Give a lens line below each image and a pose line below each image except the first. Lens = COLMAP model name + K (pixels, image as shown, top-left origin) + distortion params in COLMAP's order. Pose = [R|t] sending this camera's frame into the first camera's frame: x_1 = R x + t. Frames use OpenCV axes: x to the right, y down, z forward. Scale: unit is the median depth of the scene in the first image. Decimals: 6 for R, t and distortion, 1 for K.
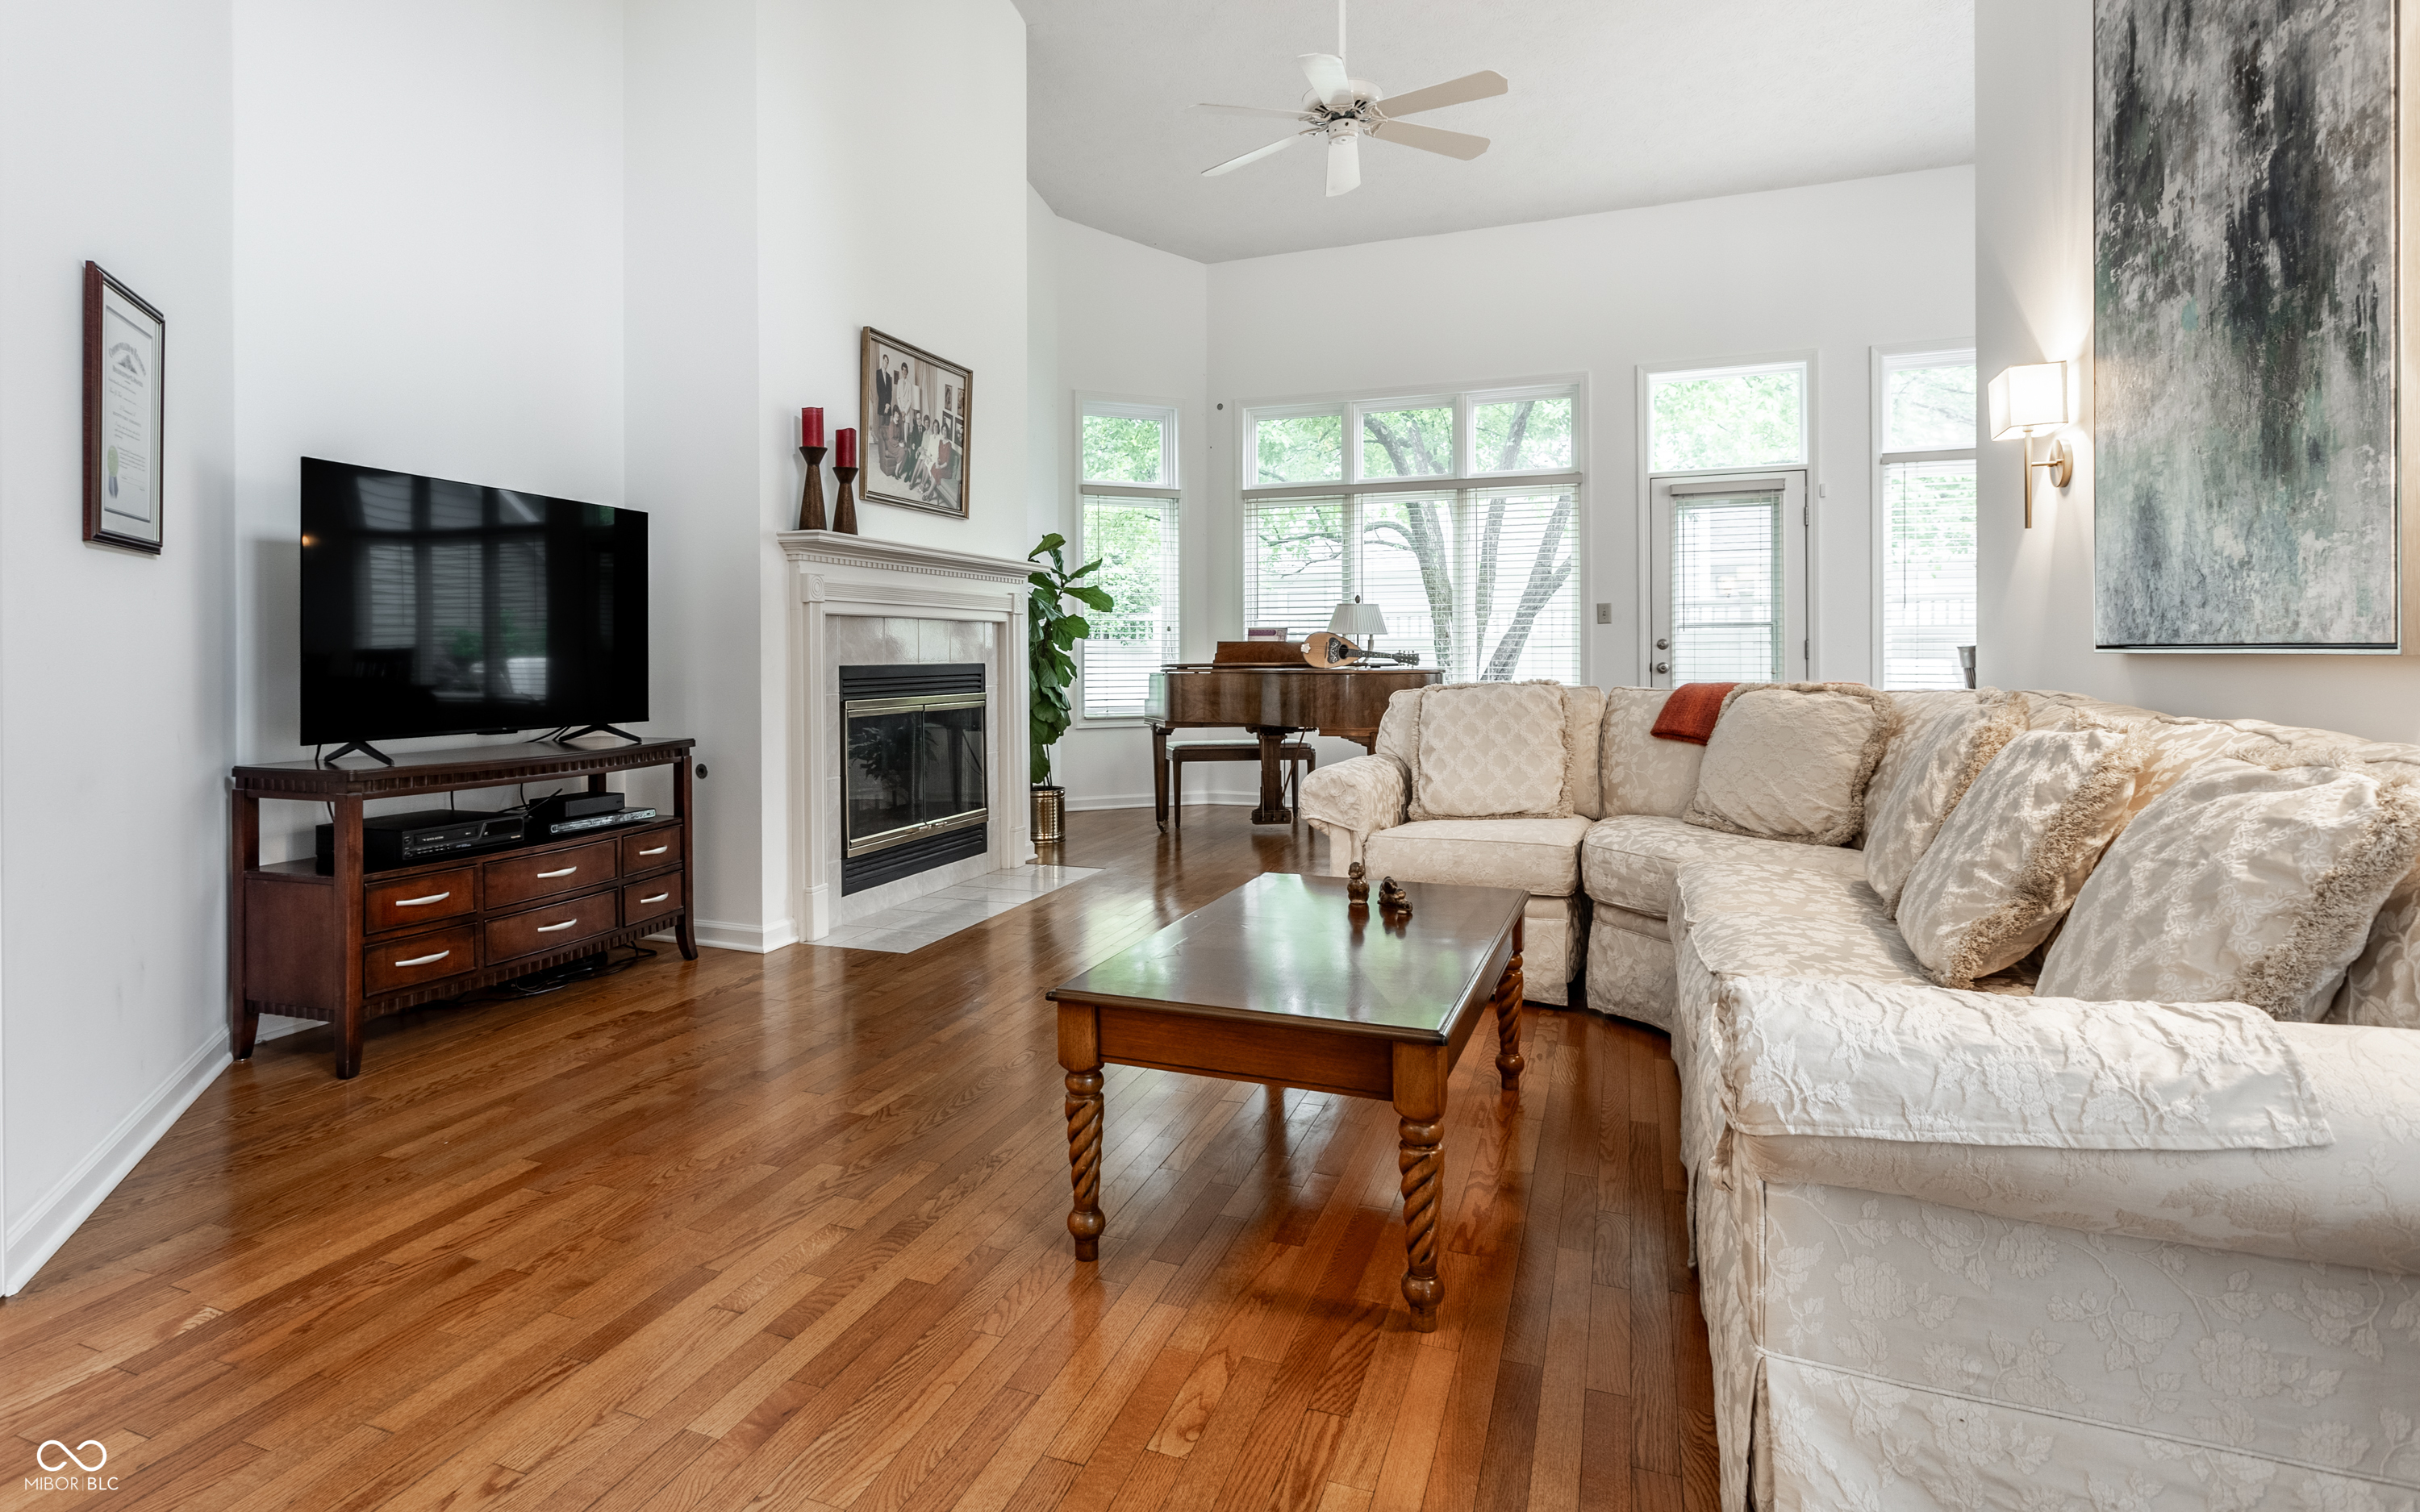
lens RADIAL K [[1226.1, 0, 1201.8], [0, 1226.1, 644.0], [0, 0, 1]] dist [0.000655, 0.001773]
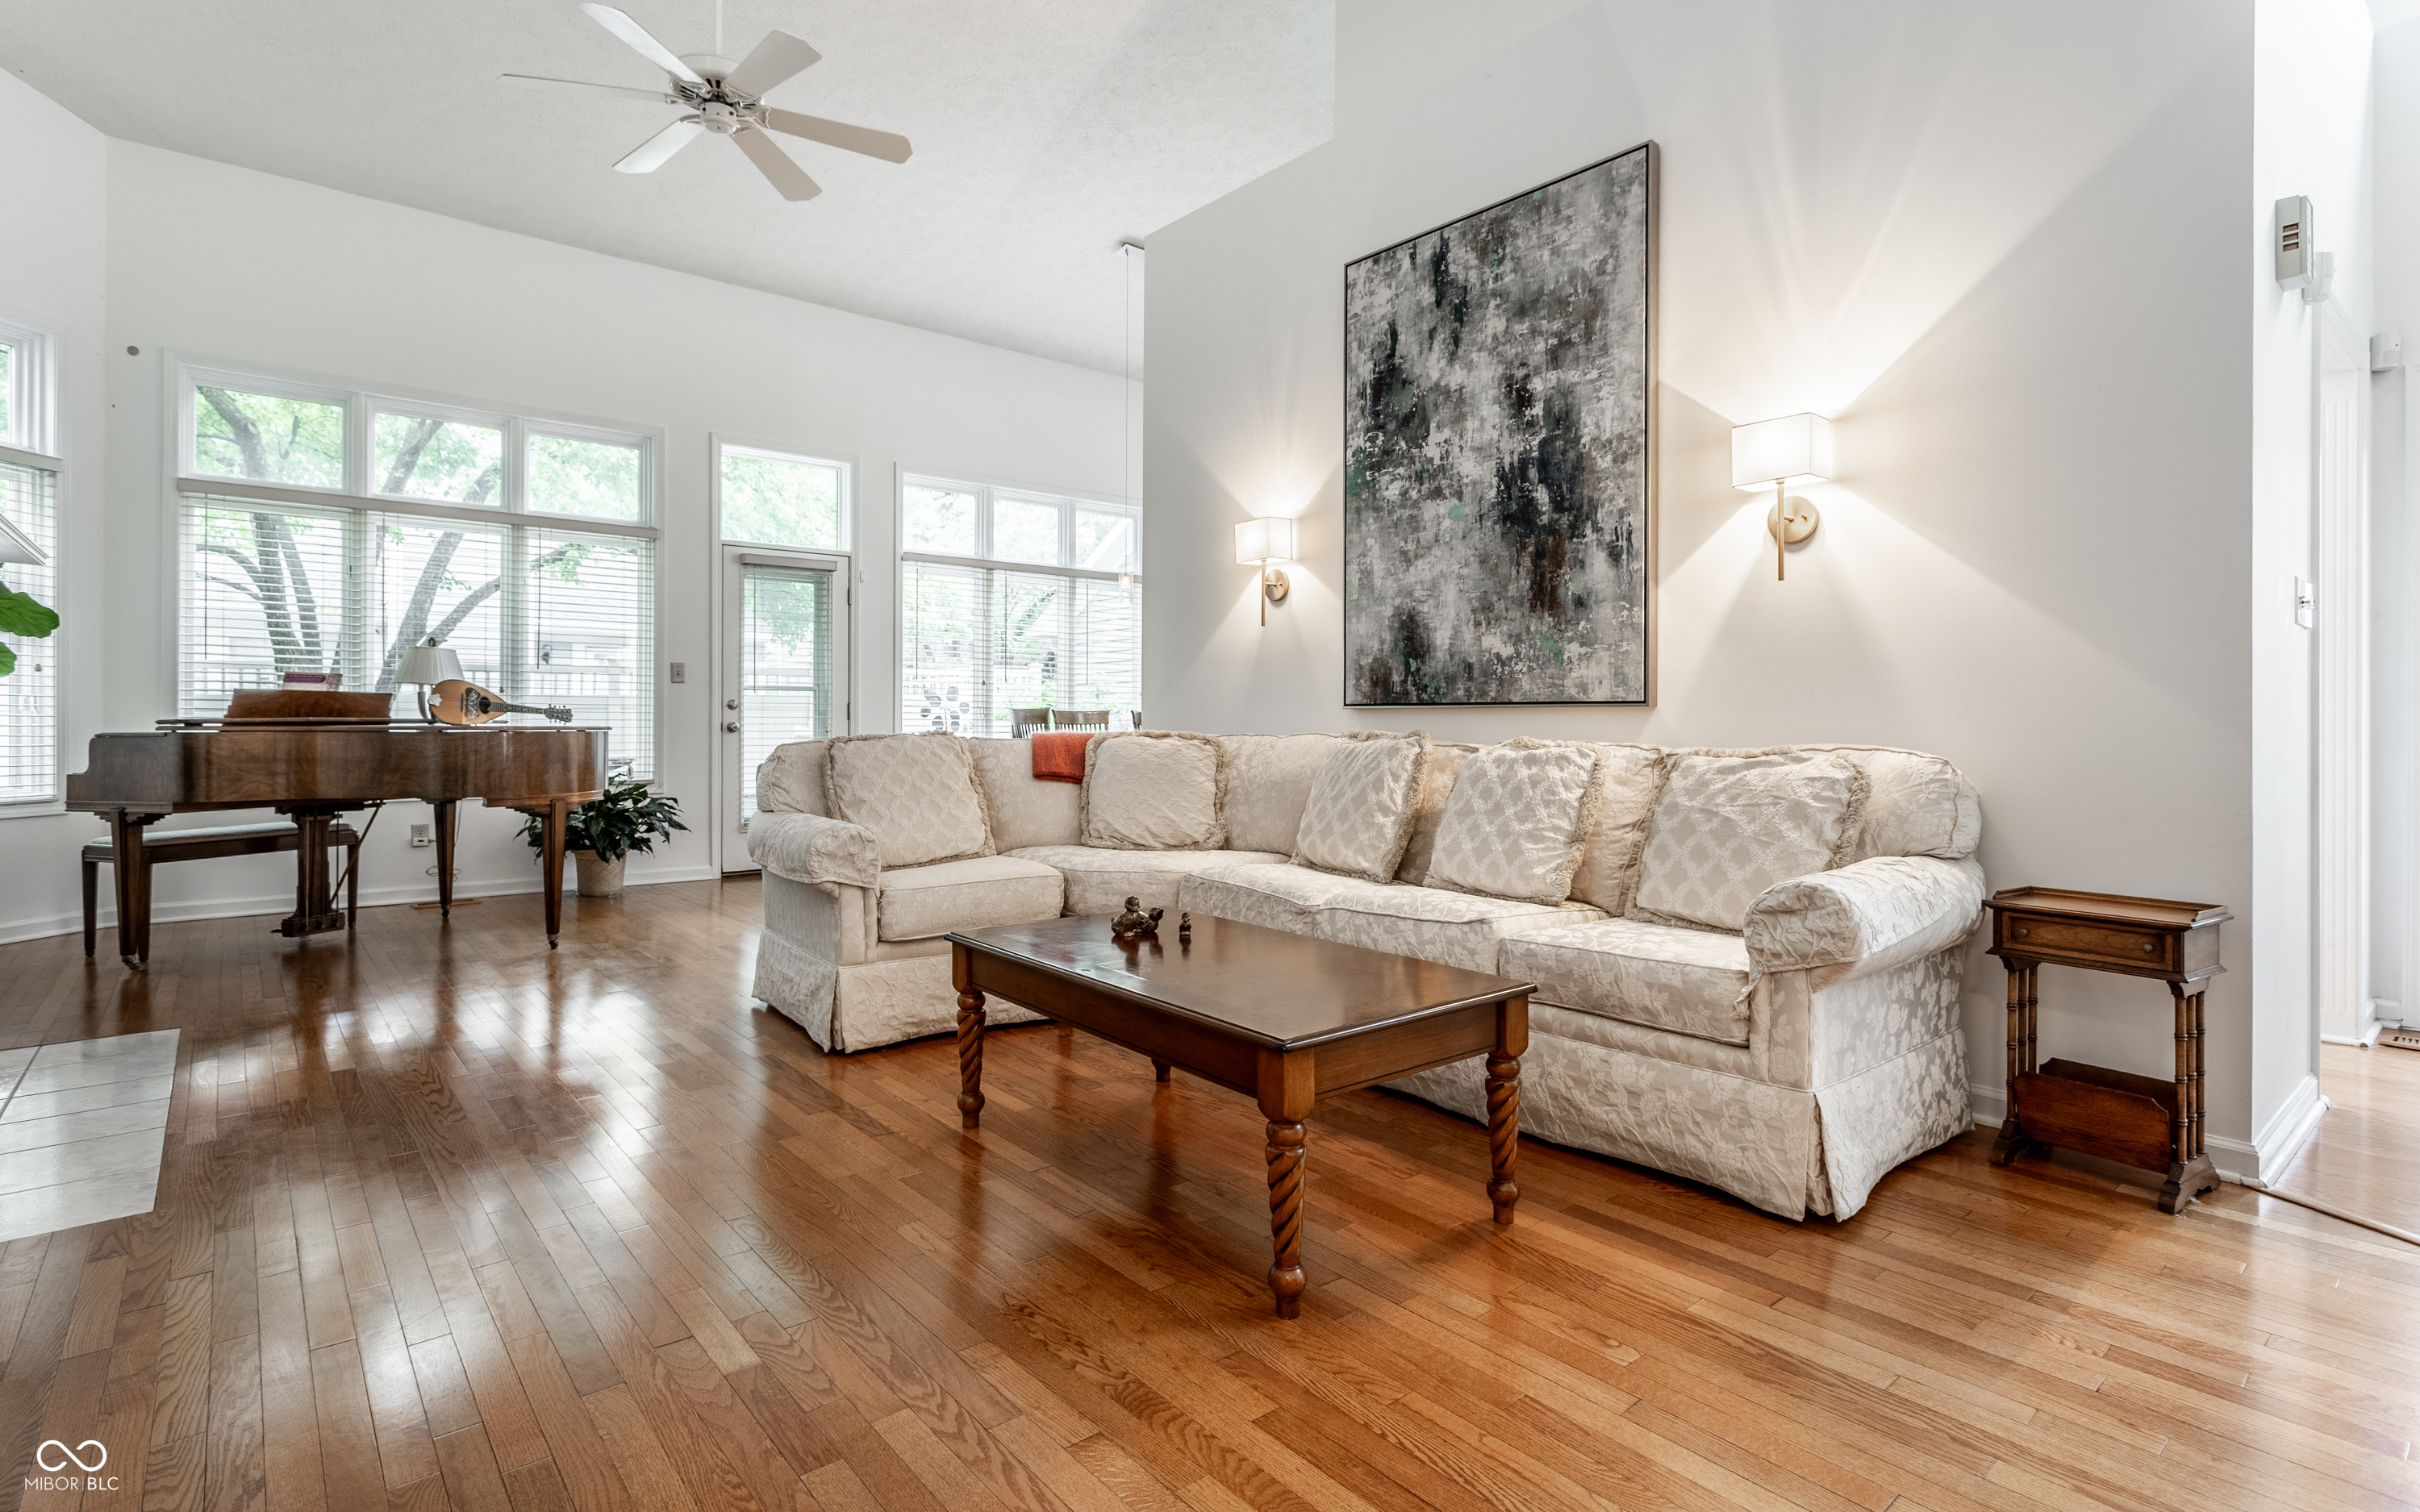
lens RADIAL K [[1119.7, 0, 1207.2], [0, 1119.7, 710.5], [0, 0, 1]] dist [-0.003143, -0.000151]
pose [[0.497675, 0.014562, 0.867241, -0.702499], [-0.010917, 0.999885, -0.010524, 0.030439], [-0.867295, -0.004230, 0.497777, 0.491956]]
